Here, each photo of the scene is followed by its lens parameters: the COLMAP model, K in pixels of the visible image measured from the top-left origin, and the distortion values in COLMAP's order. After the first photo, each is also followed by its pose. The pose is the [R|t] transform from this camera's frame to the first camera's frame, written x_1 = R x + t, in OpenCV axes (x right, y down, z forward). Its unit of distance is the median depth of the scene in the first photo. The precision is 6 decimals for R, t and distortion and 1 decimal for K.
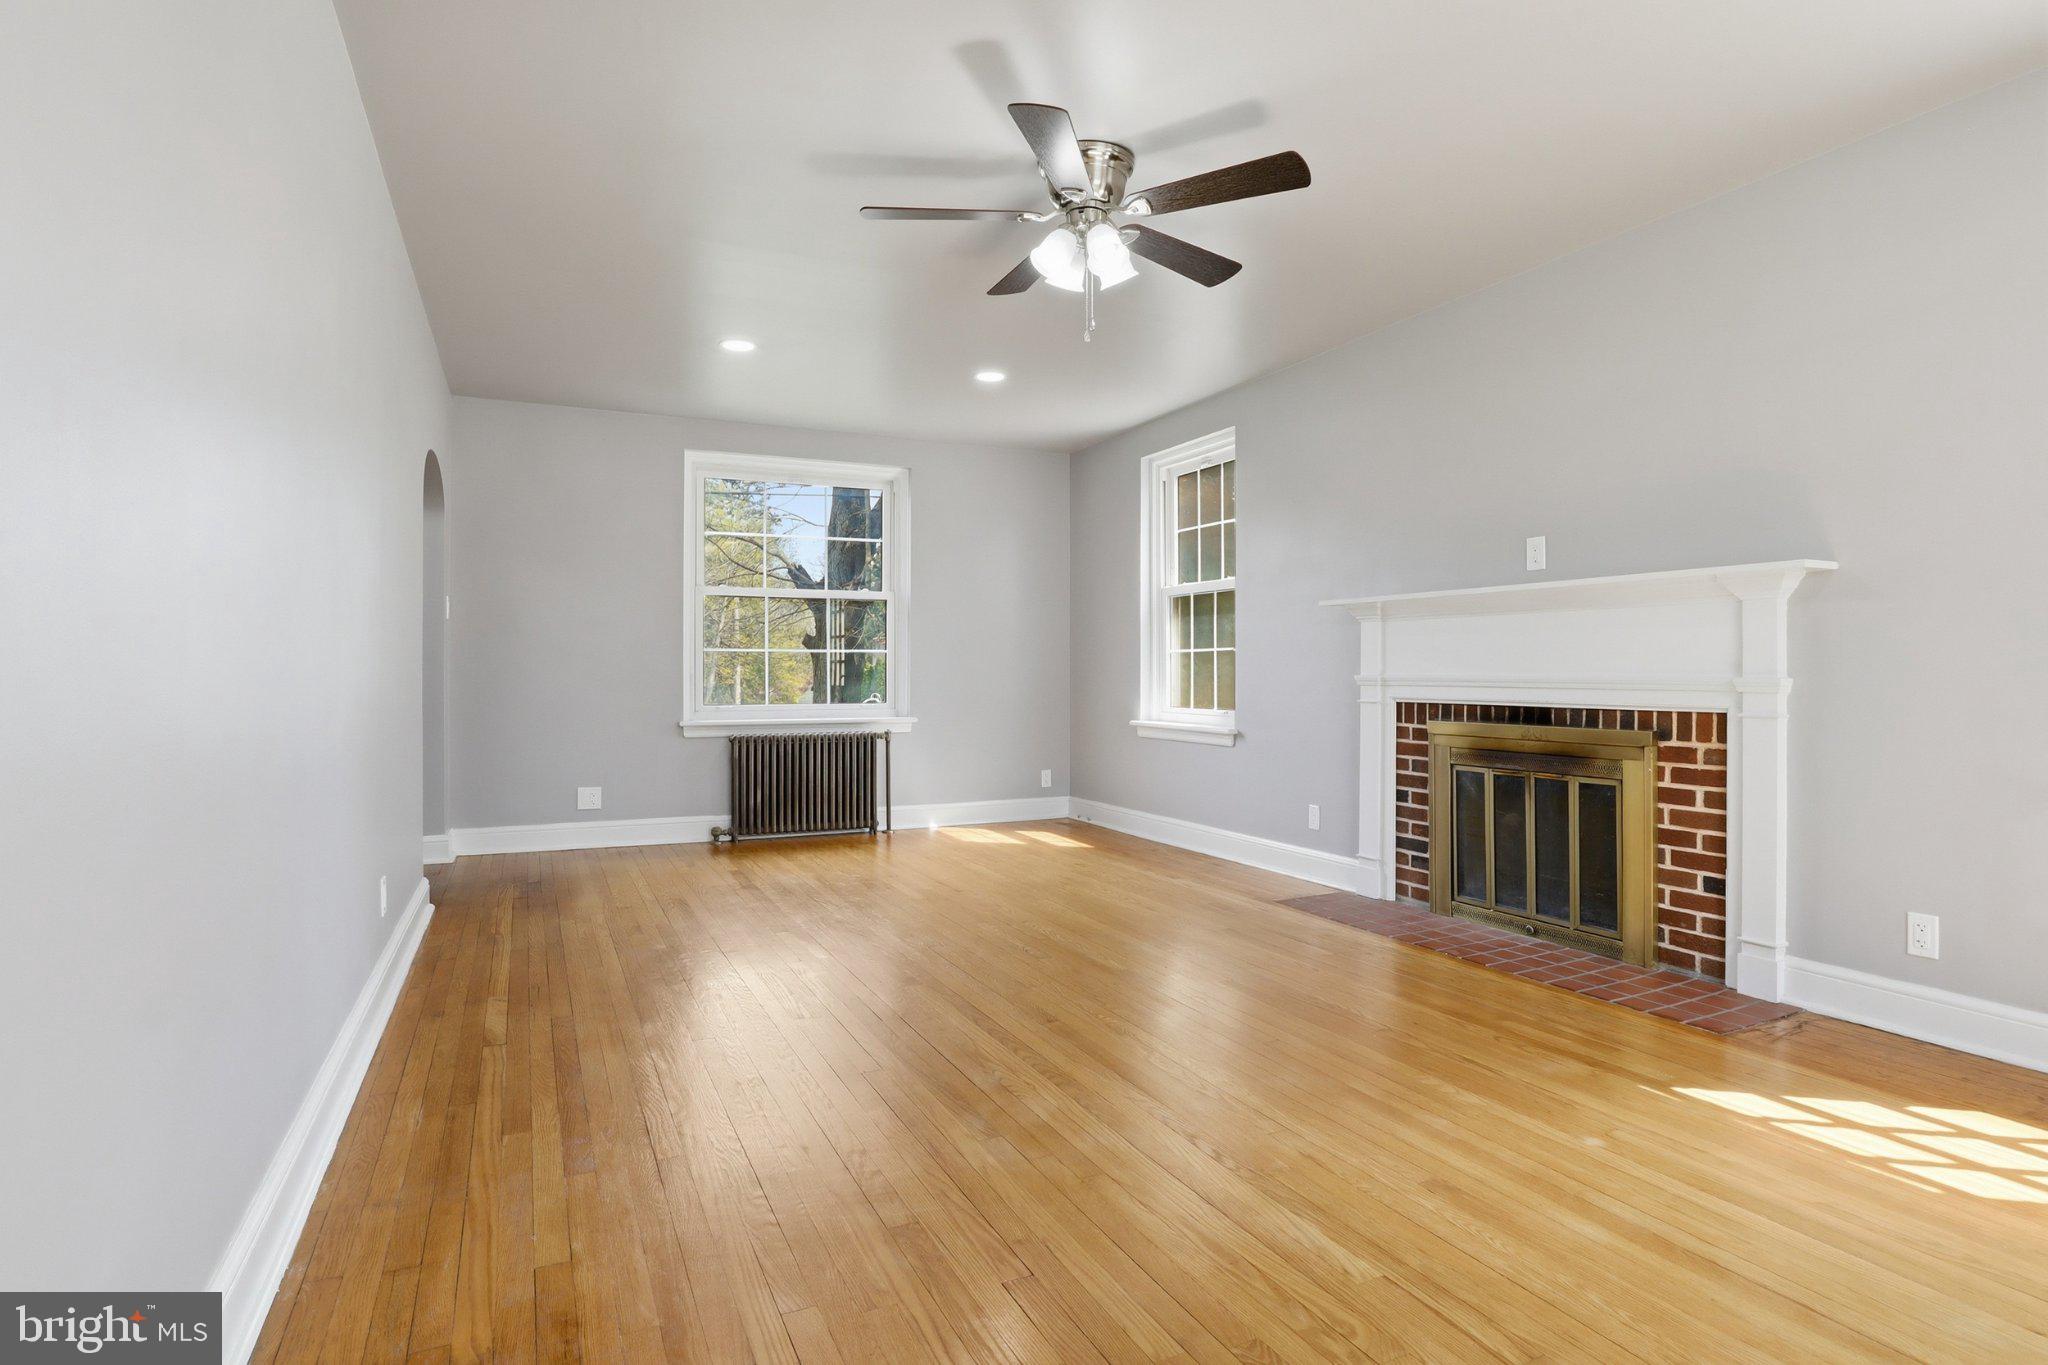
lens RADIAL K [[1056.0, 0, 1034.6], [0, 1056.0, 673.2], [0, 0, 1]] dist [-0.039814, 0.009166]
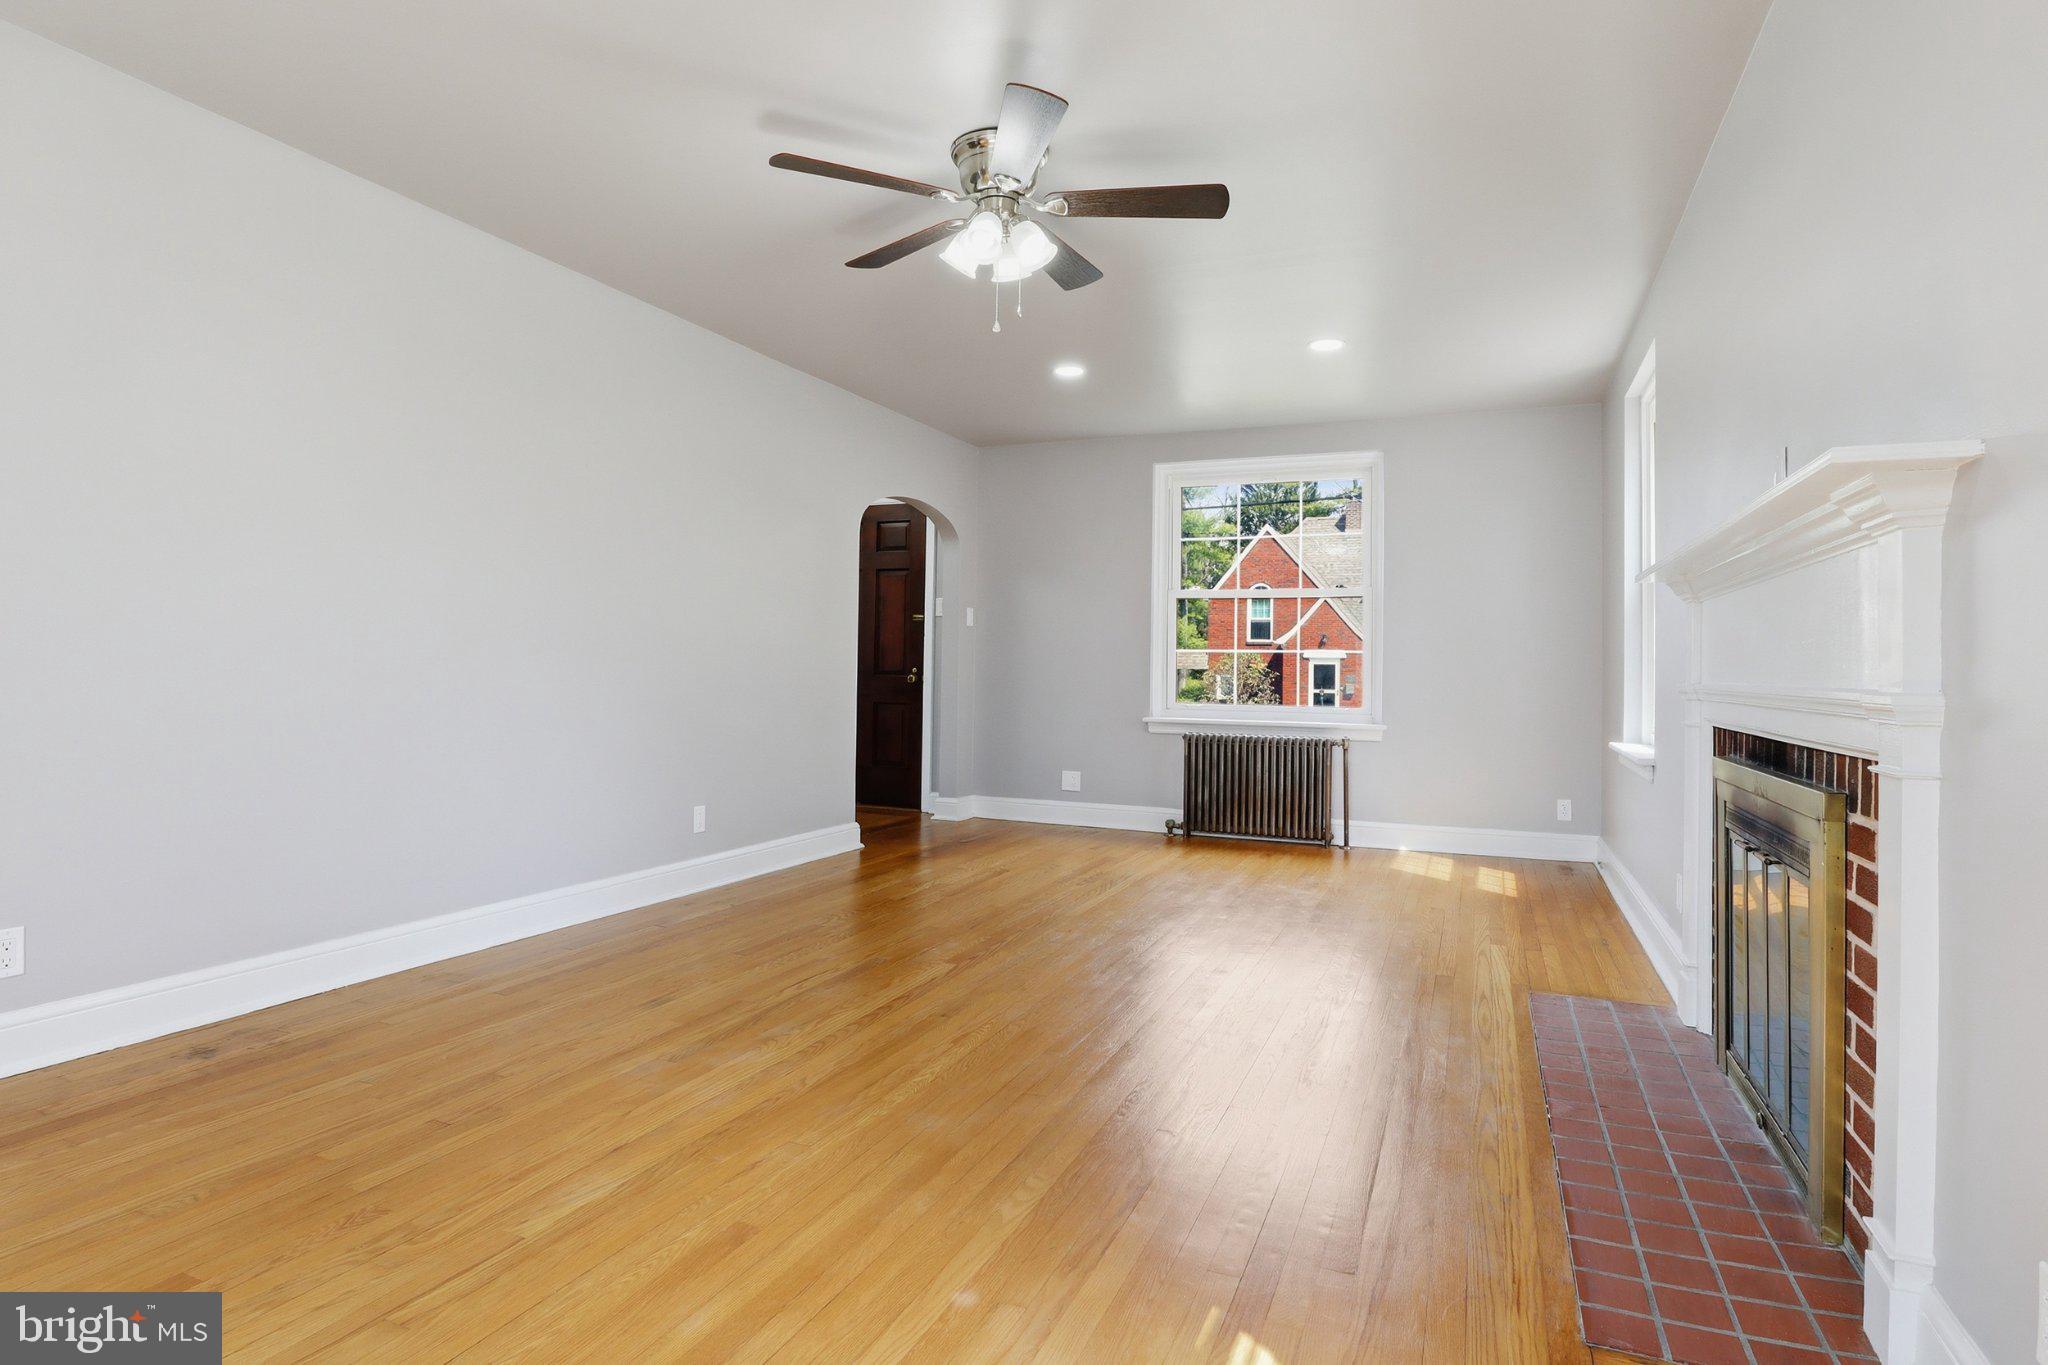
lens RADIAL K [[1056.0, 0, 1019.2], [0, 1056.0, 679.7], [0, 0, 1]] dist [-0.039814, 0.009166]
pose [[0.646930, 0.012831, -0.762442, 0.363281], [-0.012660, 0.999901, 0.006086, 0.001094], [0.762445, 0.005715, 0.647028, 0.175801]]
